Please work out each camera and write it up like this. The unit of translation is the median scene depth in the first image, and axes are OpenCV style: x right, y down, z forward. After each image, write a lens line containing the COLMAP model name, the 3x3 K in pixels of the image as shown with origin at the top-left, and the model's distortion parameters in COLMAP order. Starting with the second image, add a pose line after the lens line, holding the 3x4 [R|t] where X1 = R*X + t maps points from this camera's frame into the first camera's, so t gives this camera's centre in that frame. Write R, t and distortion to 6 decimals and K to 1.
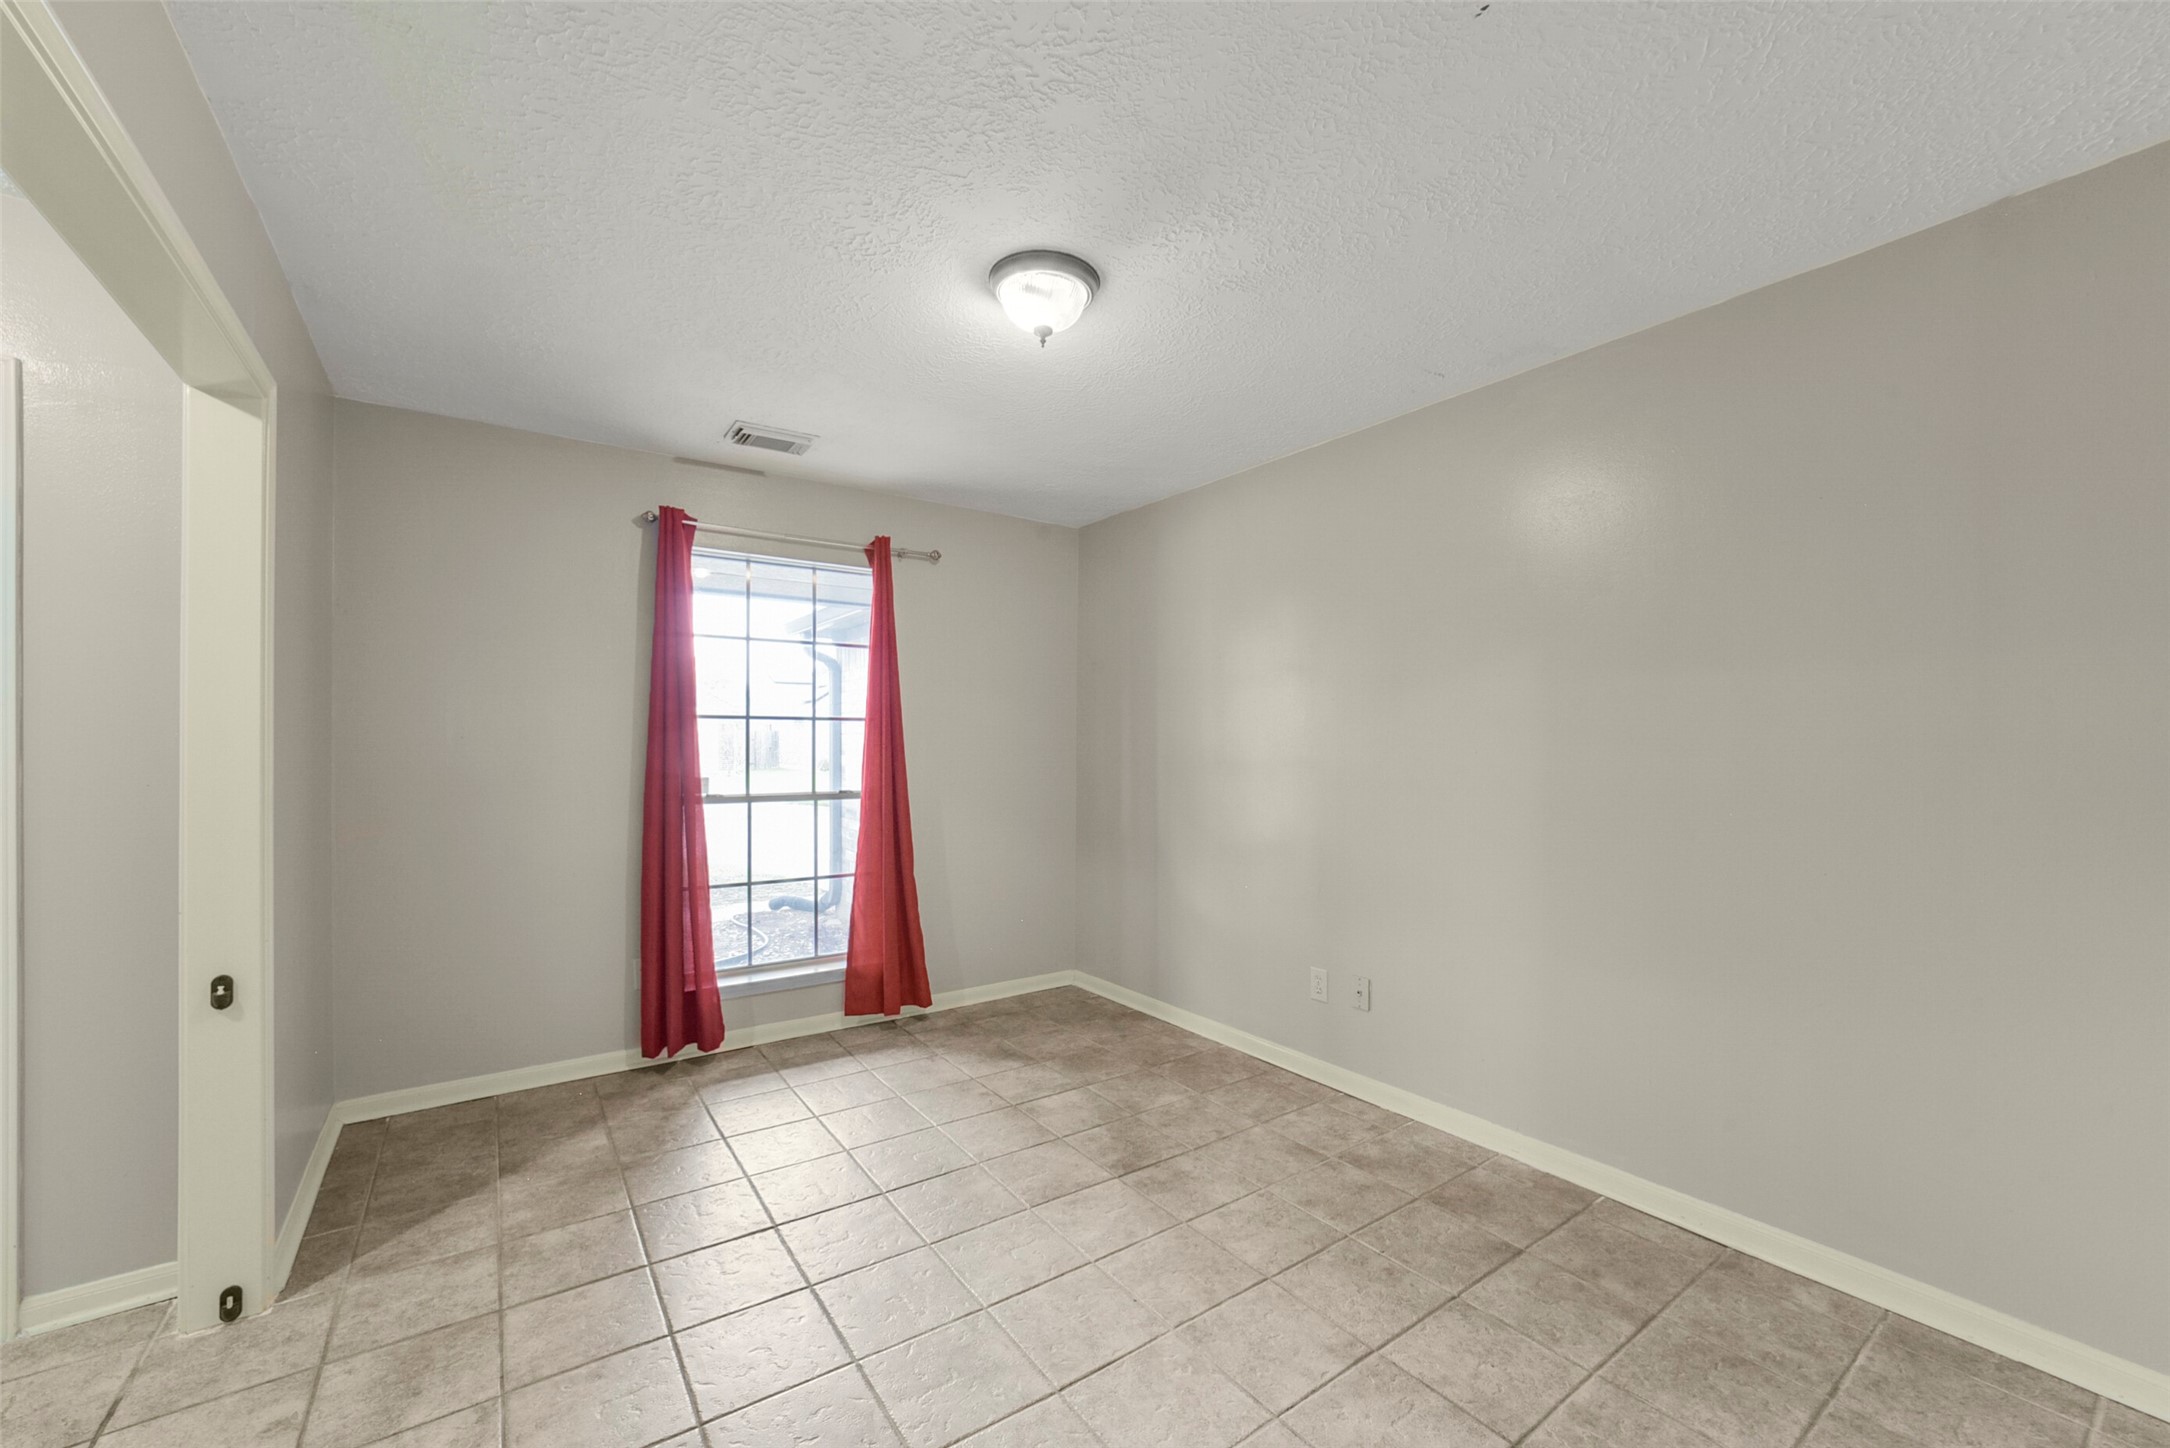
lens RADIAL K [[847.3, 0, 1085.0], [0, 847.3, 724.0], [0, 0, 1]] dist [-0.032329, 0.009014]
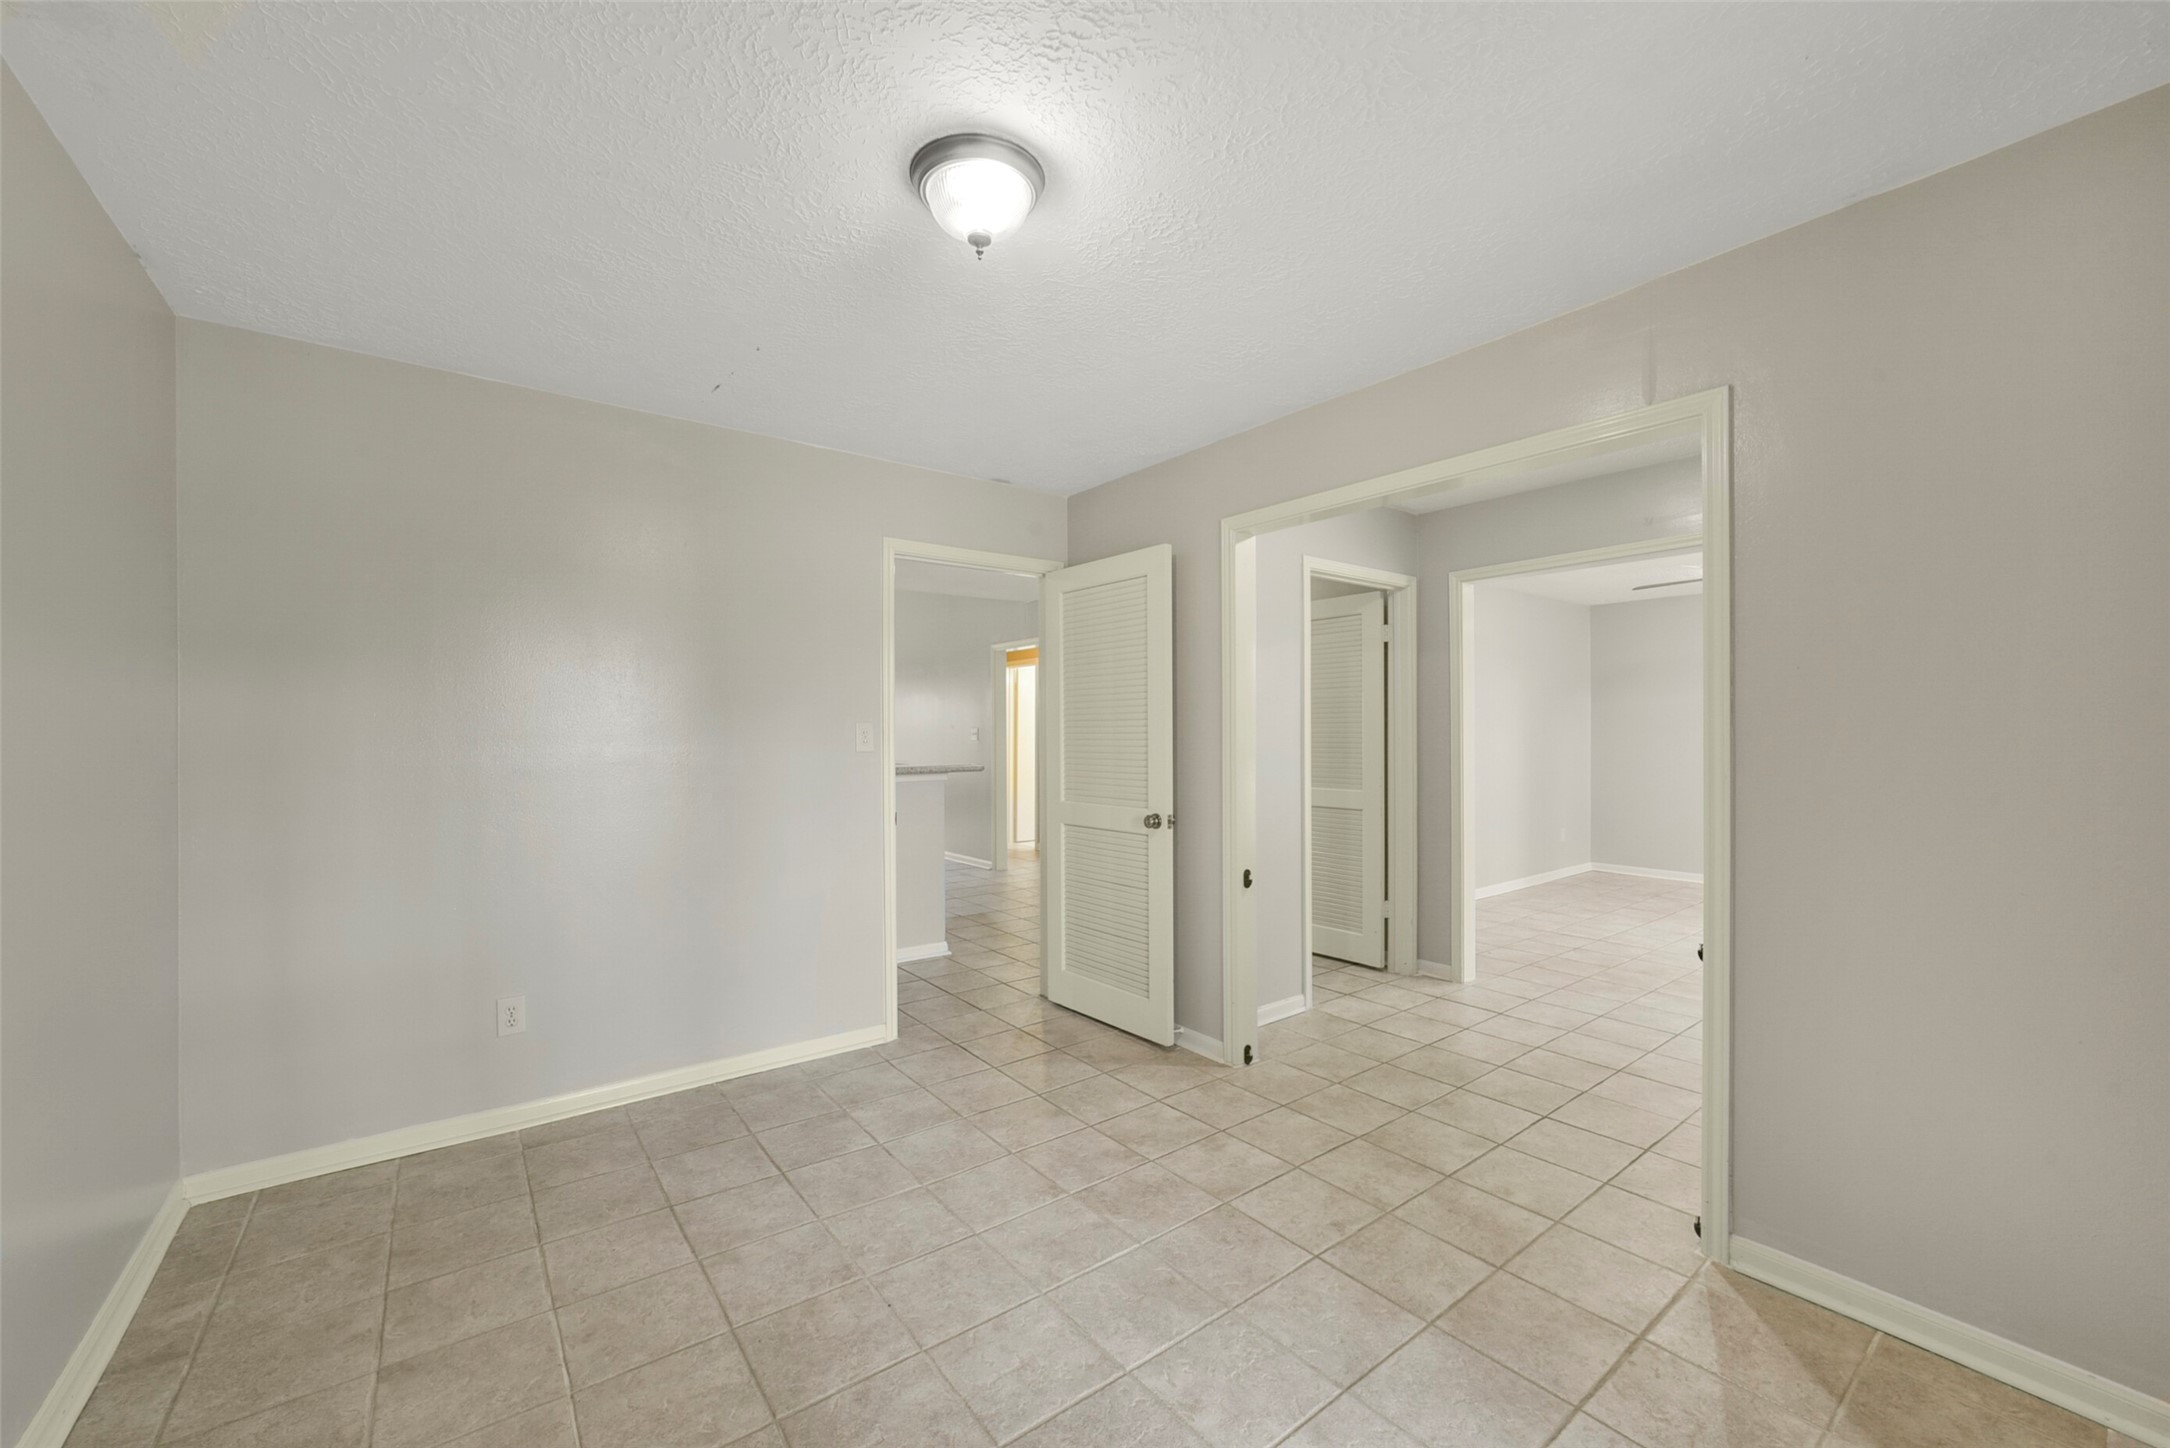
lens RADIAL K [[847.3, 0, 1085.0], [0, 847.3, 724.0], [0, 0, 1]] dist [-0.032329, 0.009014]
pose [[-0.999267, 0.000784, -0.038286, -0.129017], [0.001718, 0.999702, -0.024361, 0.034979], [0.038255, -0.024409, -0.998970, 1.965380]]
